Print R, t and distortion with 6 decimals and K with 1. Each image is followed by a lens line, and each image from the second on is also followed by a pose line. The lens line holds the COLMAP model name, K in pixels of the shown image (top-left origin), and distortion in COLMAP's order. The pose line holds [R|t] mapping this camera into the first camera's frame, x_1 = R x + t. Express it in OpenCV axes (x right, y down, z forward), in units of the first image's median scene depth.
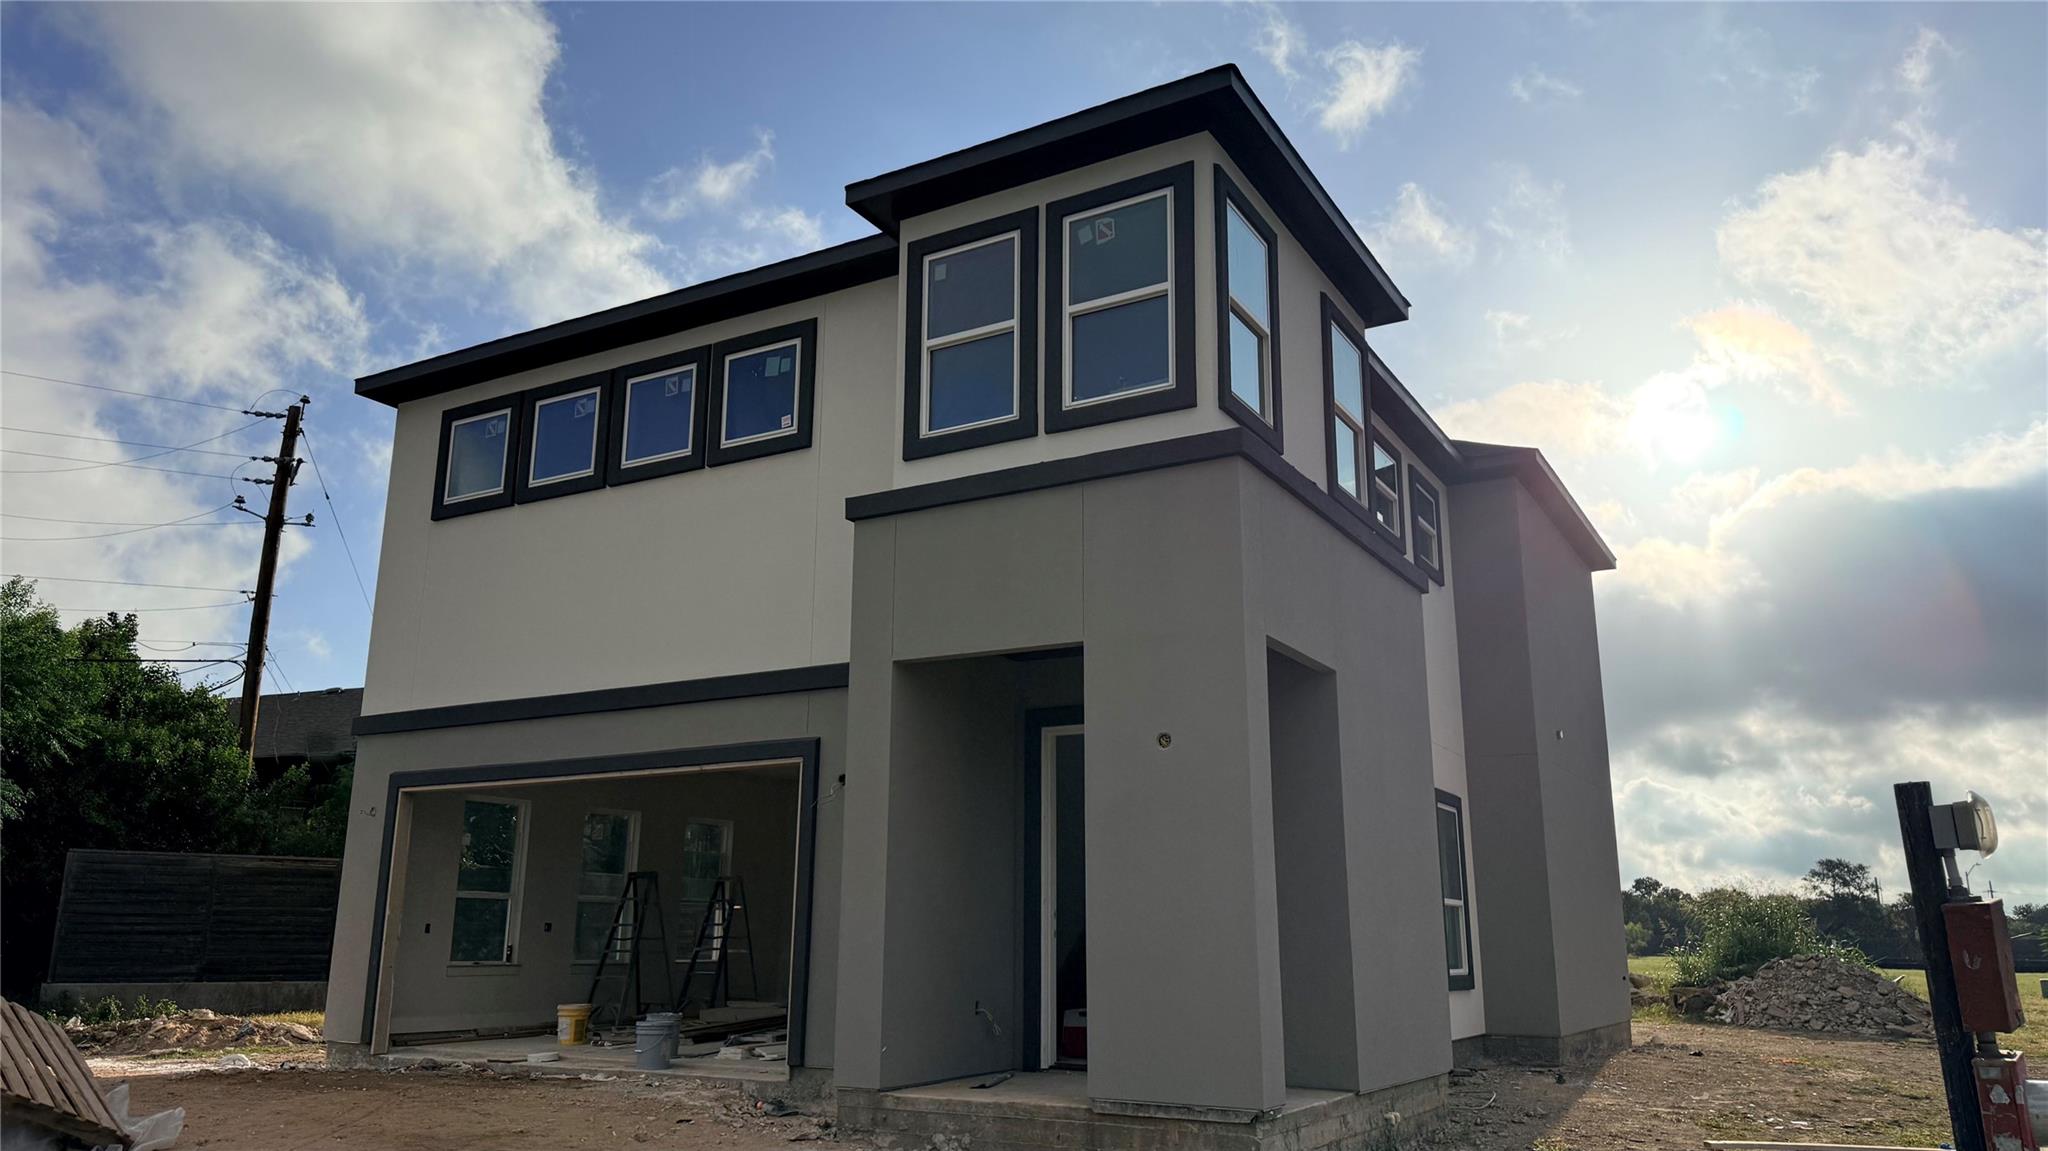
lens RADIAL K [[1434.5, 0, 1024.1], [0, 1434.5, 583.3], [0, 0, 1]] dist [0.130950, -0.199426]
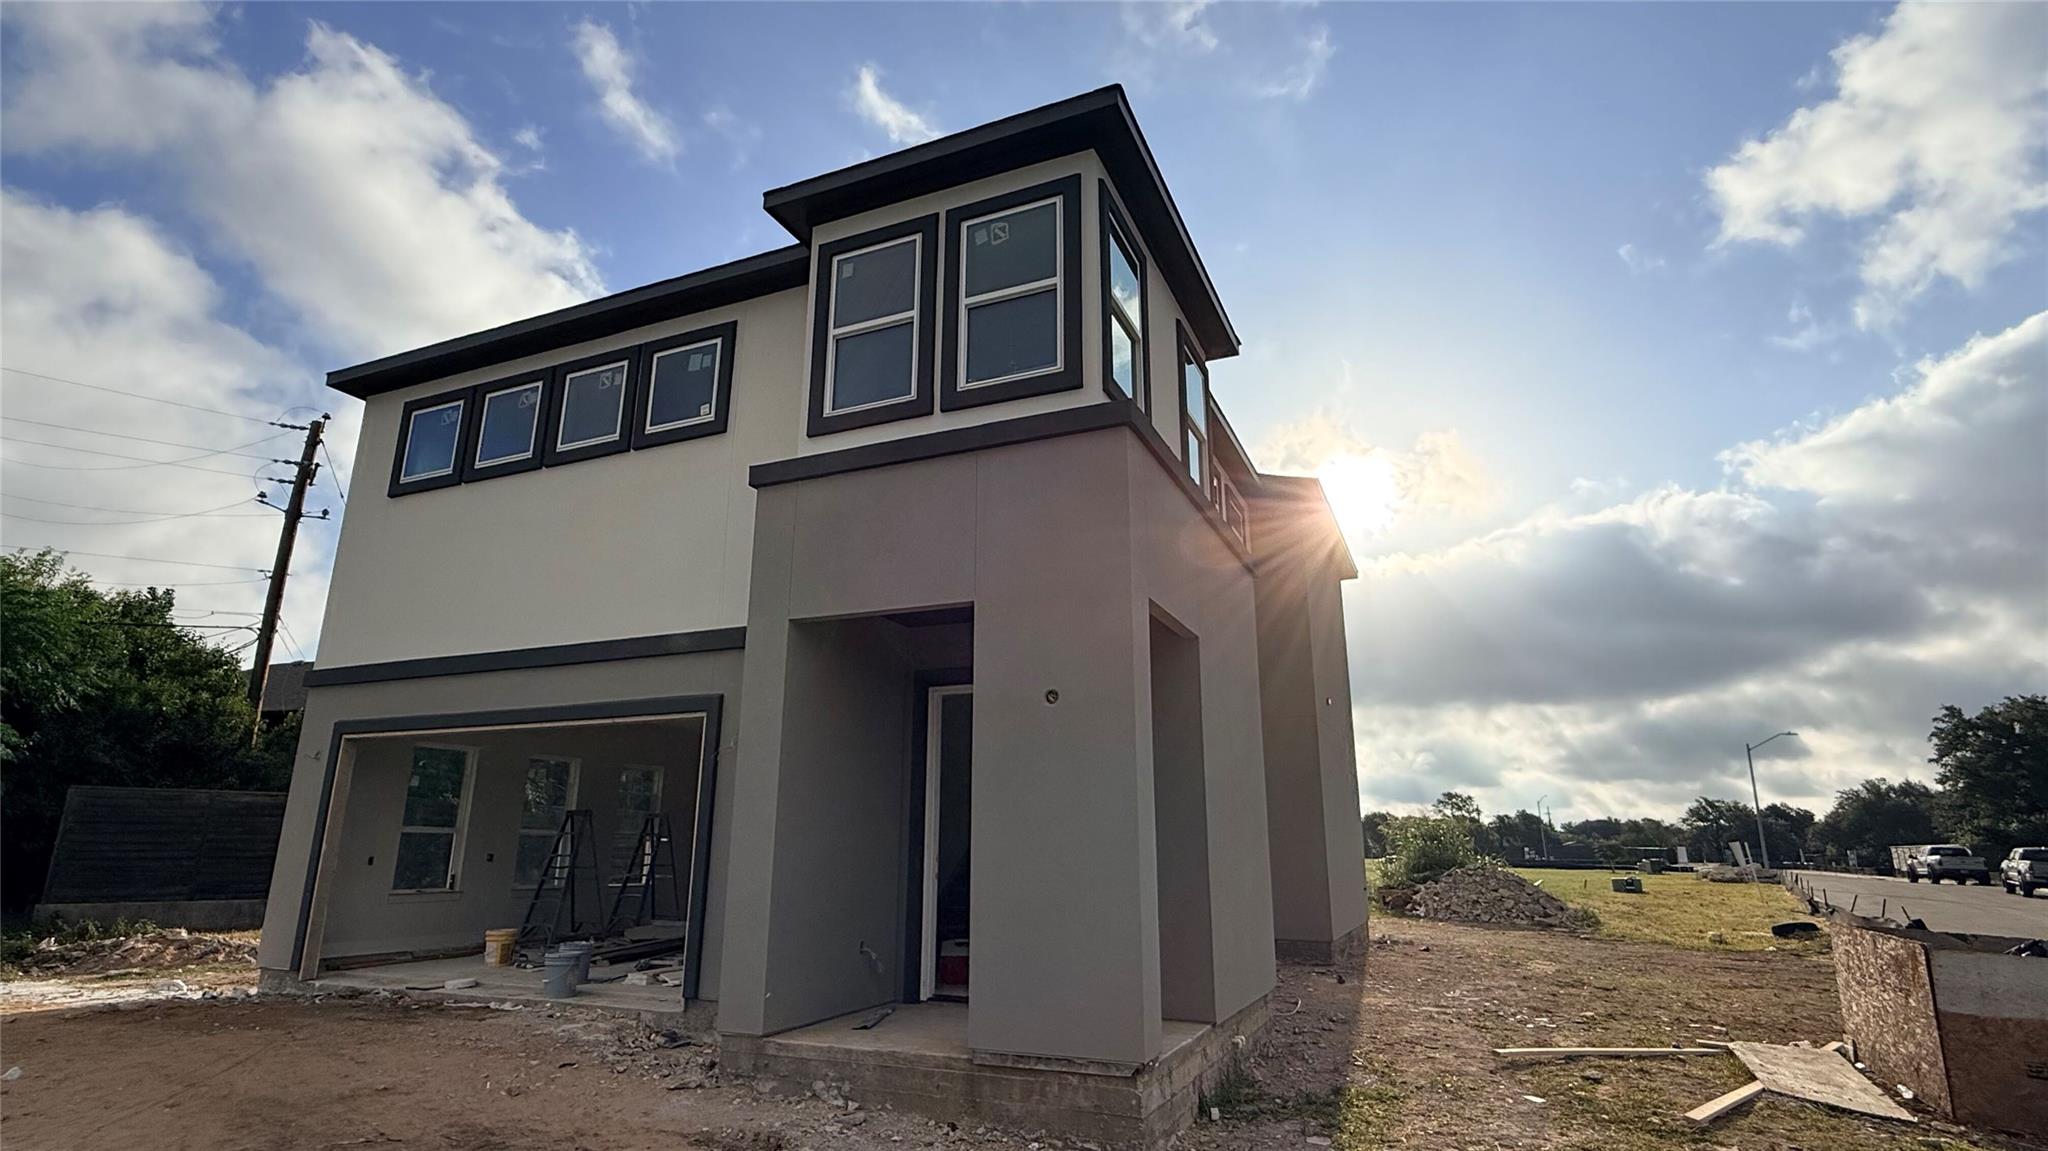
lens RADIAL K [[1004.9, 0, 1023.6], [0, 1004.9, 571.5], [0, 0, 1]] dist [-0.000187, 0.000872]
pose [[0.993451, 0.027021, 0.111017, -0.003105], [-0.023932, 0.999291, -0.029063, 0.028785], [-0.111724, 0.026216, 0.993393, 0.201018]]
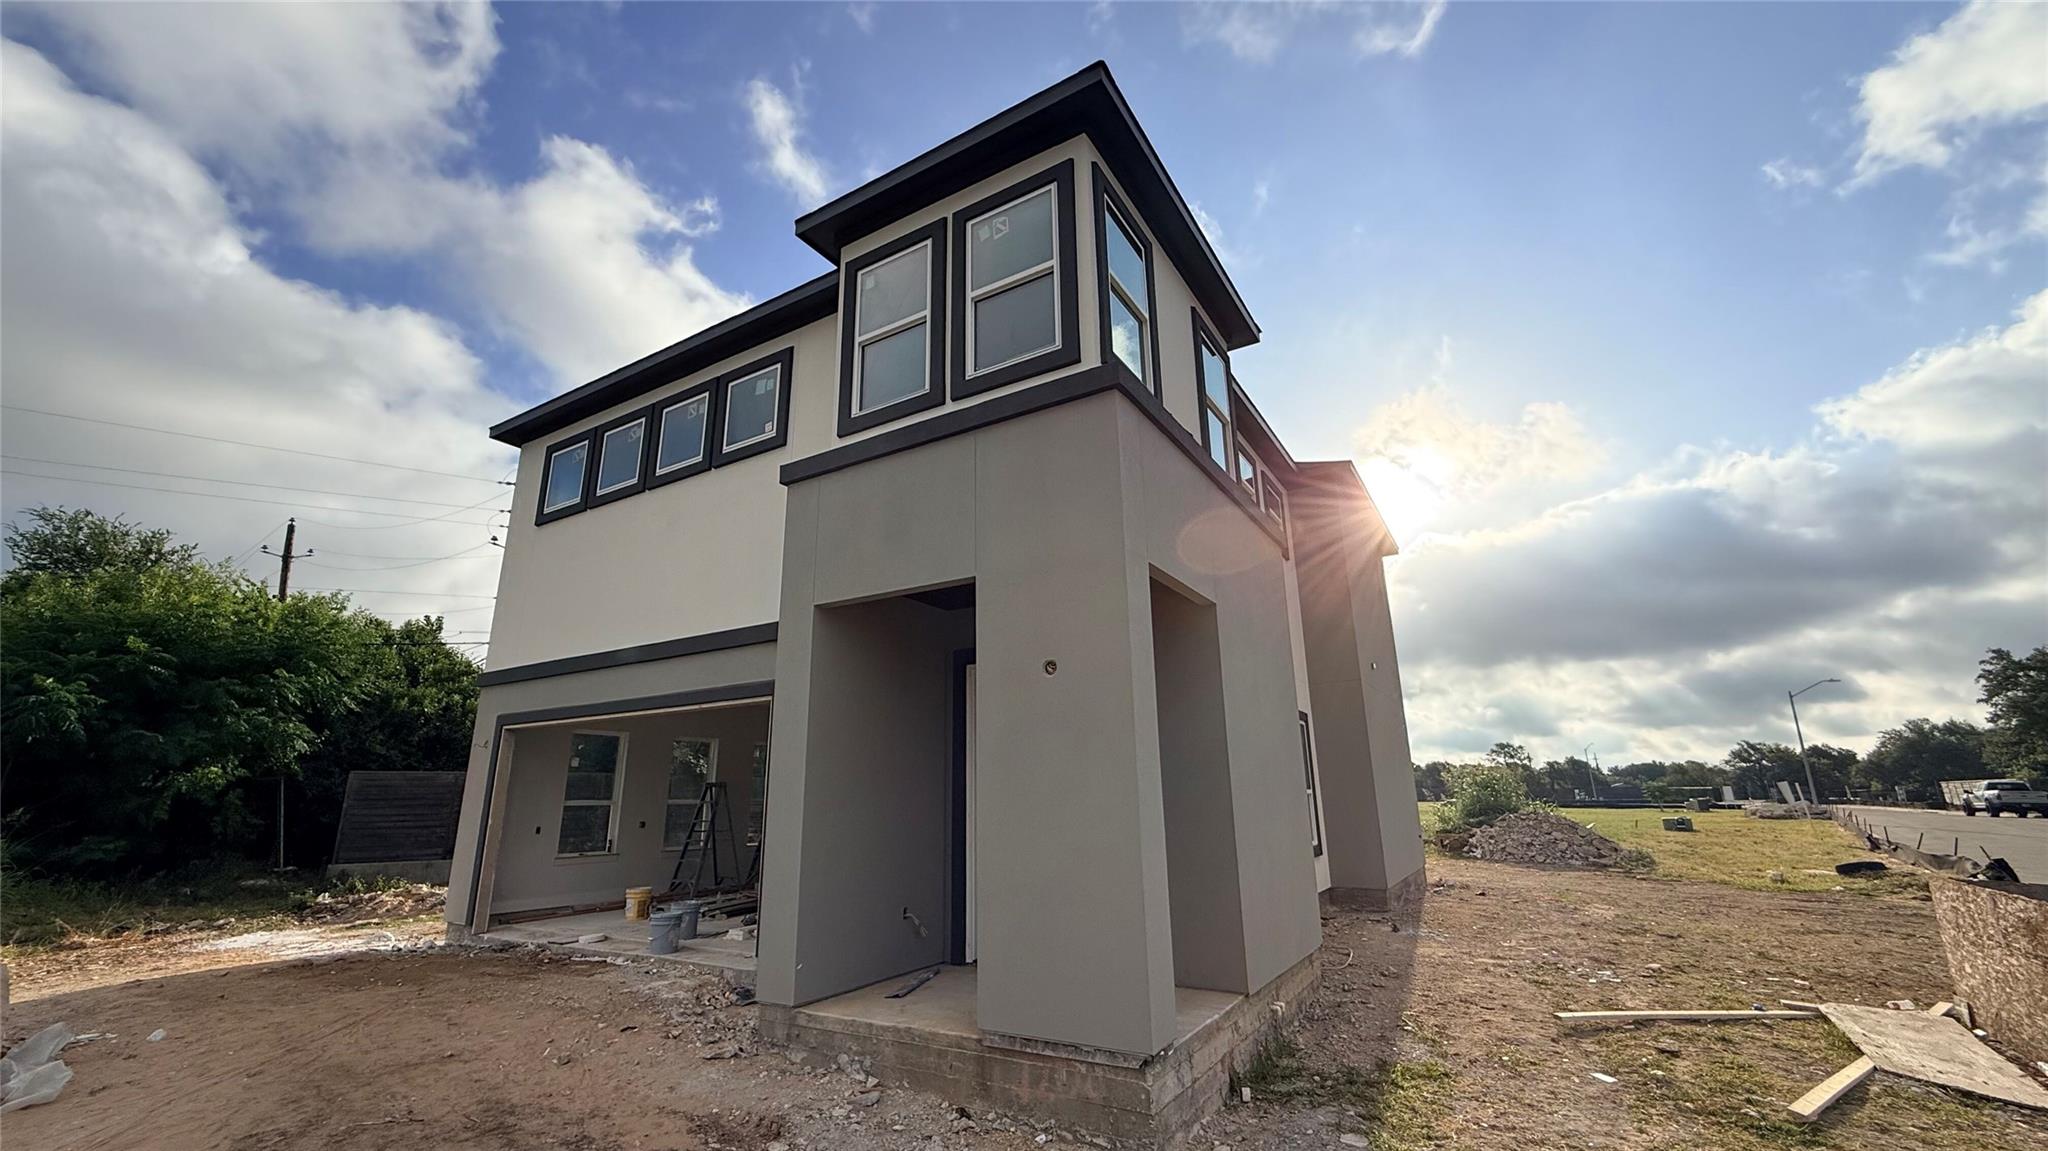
lens RADIAL K [[805.3, 0, 1024.0], [0, 805.3, 575.5], [0, 0, 1]] dist [0.000814, -0.000162]
pose [[0.999516, -0.027449, -0.014638, 0.062804], [0.026991, 0.999167, -0.030608, 0.043252], [0.015466, 0.030198, 0.999424, 0.303808]]
